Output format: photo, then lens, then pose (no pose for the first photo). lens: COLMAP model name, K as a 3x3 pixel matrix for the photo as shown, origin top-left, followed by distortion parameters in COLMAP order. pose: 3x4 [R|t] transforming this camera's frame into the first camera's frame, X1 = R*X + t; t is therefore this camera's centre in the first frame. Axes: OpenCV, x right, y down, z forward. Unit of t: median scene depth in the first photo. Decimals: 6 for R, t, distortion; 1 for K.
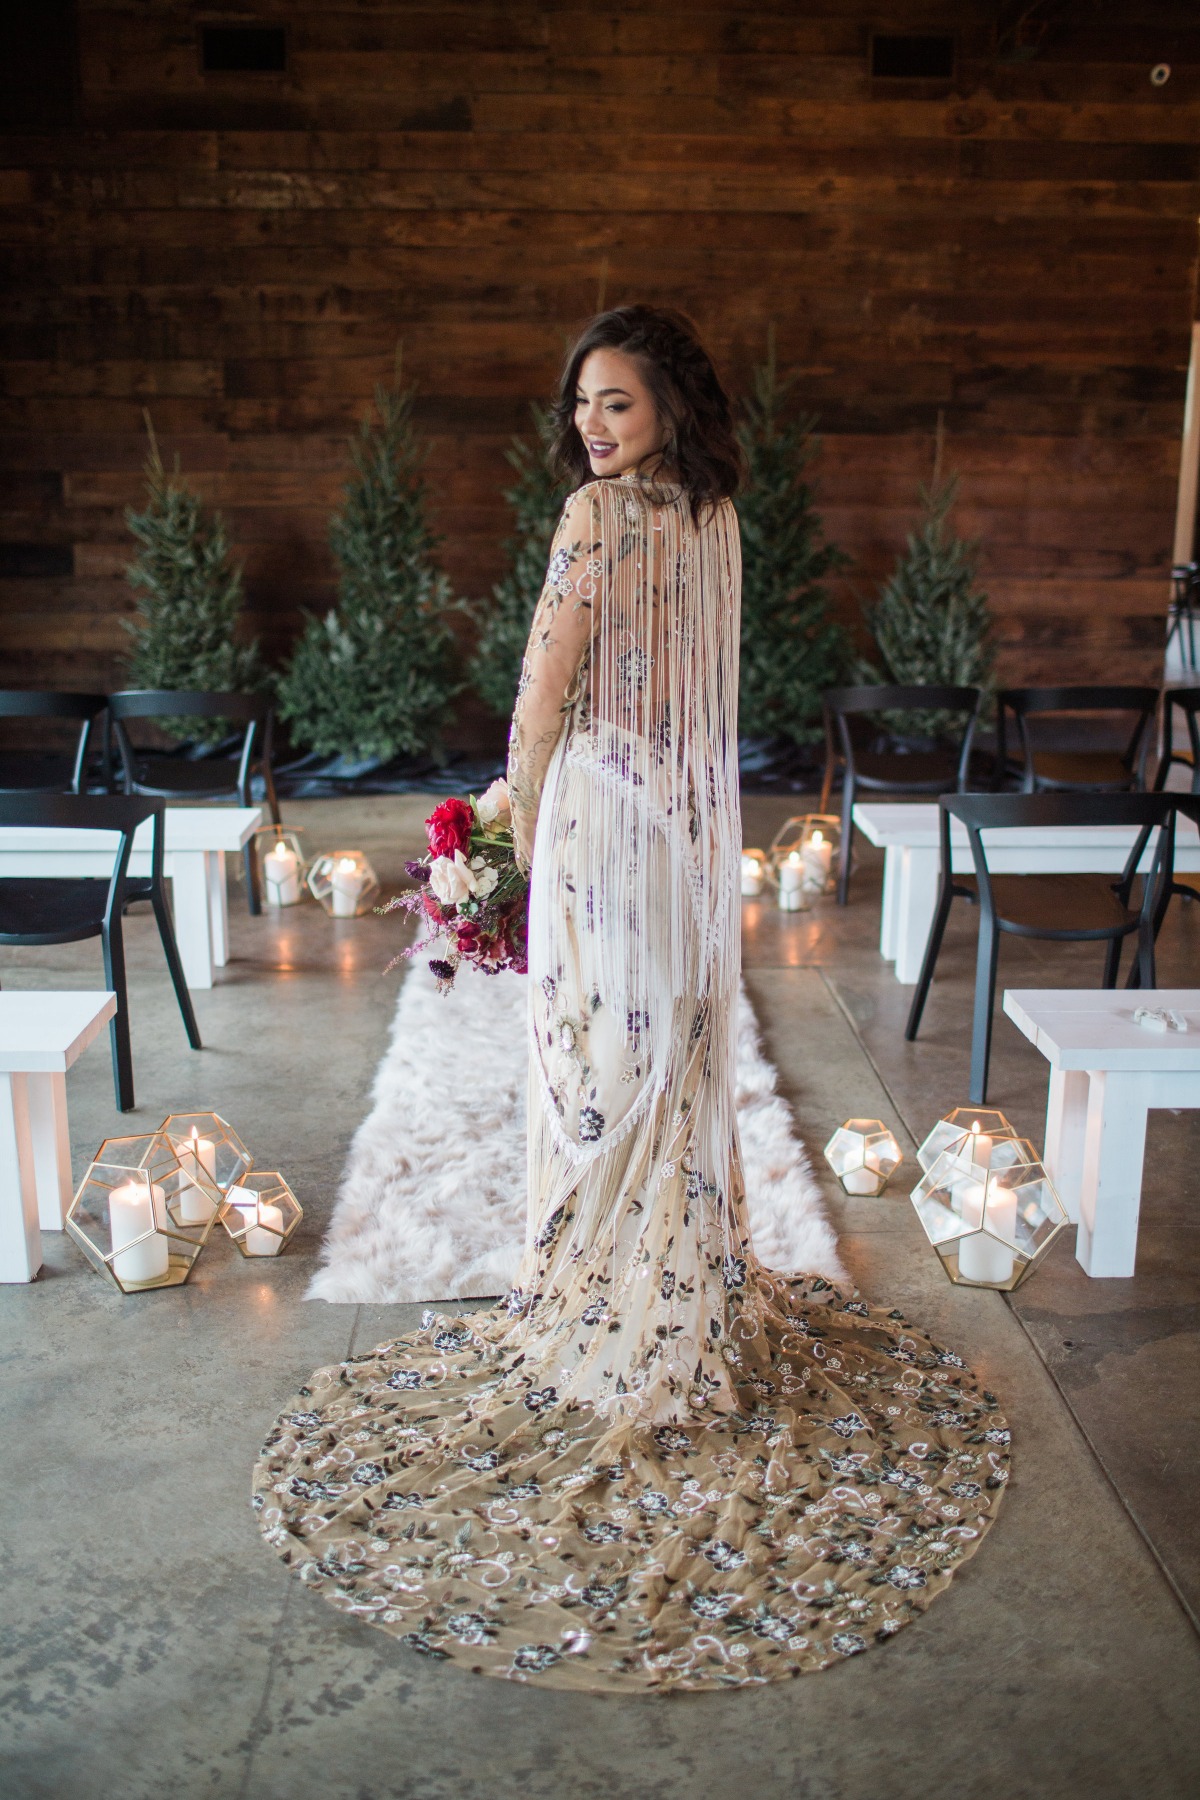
lens RADIAL K [[1751.3, 0, 591.9], [0, 1751.3, 908.2], [0, 0, 1]] dist [-0.091135, 0.109317]
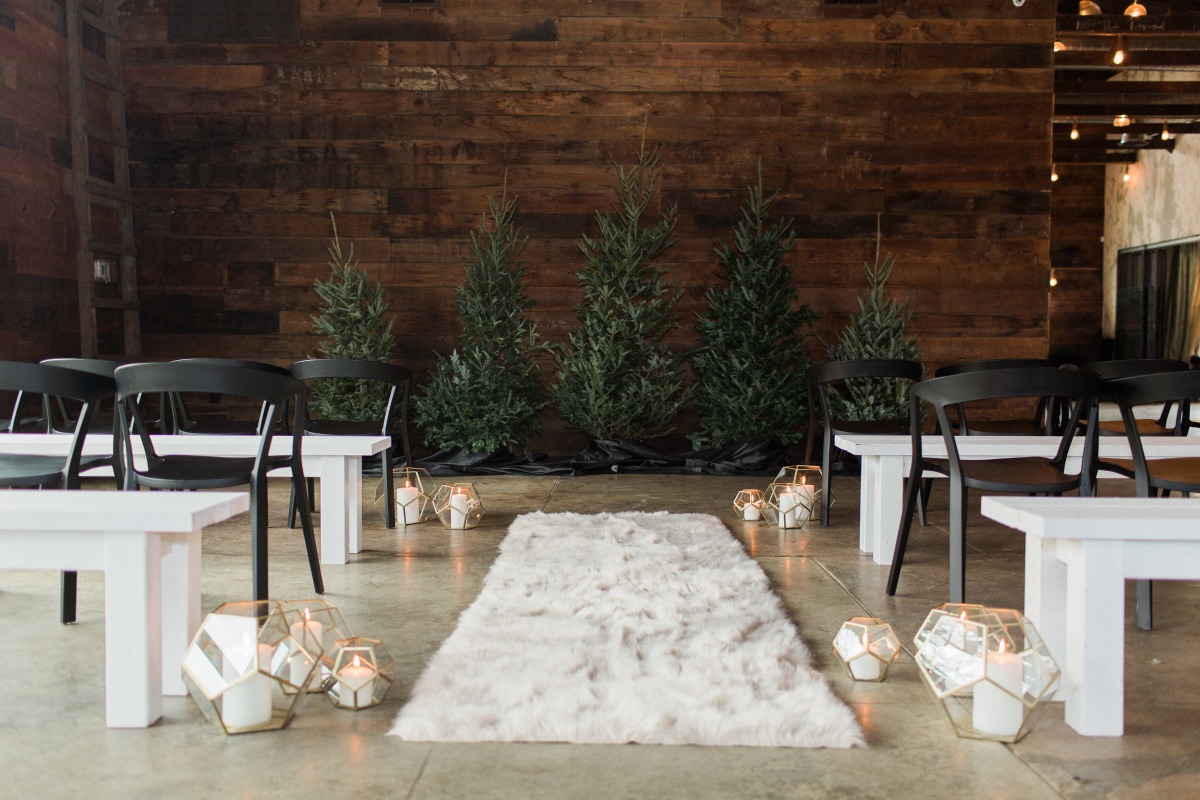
lens RADIAL K [[1148.8, 0, 600.0], [0, 1148.8, 400.0], [0, 0, 1]] dist [0.009155, 0.005418]
pose [[0.999507, 0.001031, -0.031372, -0.000646], [-0.007500, 0.978360, -0.206775, 0.062703], [0.030480, 0.206909, 0.977885, 0.086253]]
